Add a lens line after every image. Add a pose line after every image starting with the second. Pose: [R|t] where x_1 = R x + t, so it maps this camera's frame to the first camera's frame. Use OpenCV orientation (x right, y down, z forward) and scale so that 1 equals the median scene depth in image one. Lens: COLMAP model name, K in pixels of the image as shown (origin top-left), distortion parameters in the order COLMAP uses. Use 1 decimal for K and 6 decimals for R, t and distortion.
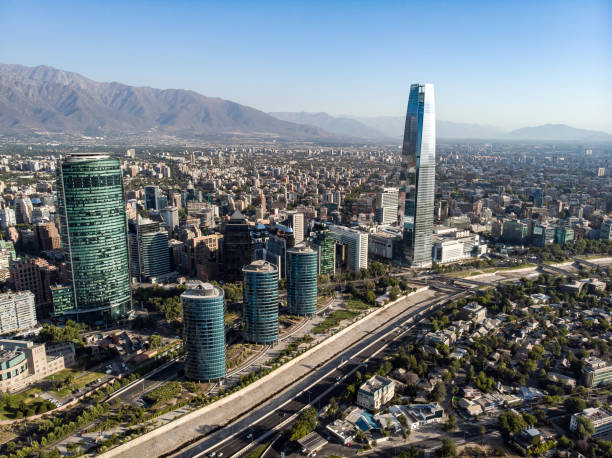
lens RADIAL K [[451.9, 0, 306.0], [0, 451.9, 229.0], [0, 0, 1]] dist [-0.014996, 0.008661]
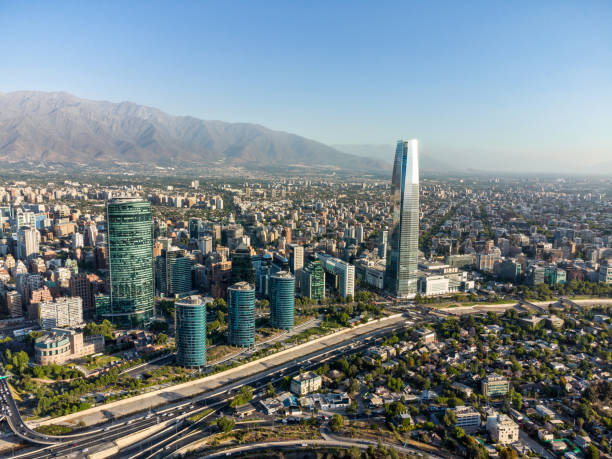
lens RADIAL K [[454.1, 0, 302.2], [0, 454.1, 230.8], [0, 0, 1]] dist [0.010510, 0.000626]
pose [[0.988744, 0.031614, -0.146239, 0.158210], [-0.040959, 0.997276, -0.061337, -0.002708], [0.143902, 0.066636, 0.987346, -0.176806]]
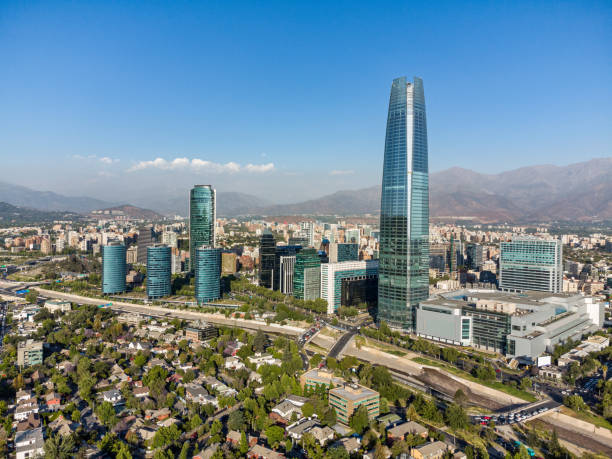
lens RADIAL K [[454.1, 0, 302.2], [0, 454.1, 230.8], [0, 0, 1]] dist [0.010510, 0.000626]
pose [[0.192581, 0.008974, -0.981240, 0.914450], [-0.207601, 0.977697, -0.031802, -0.014012], [0.959070, 0.209831, 0.190149, 0.706071]]
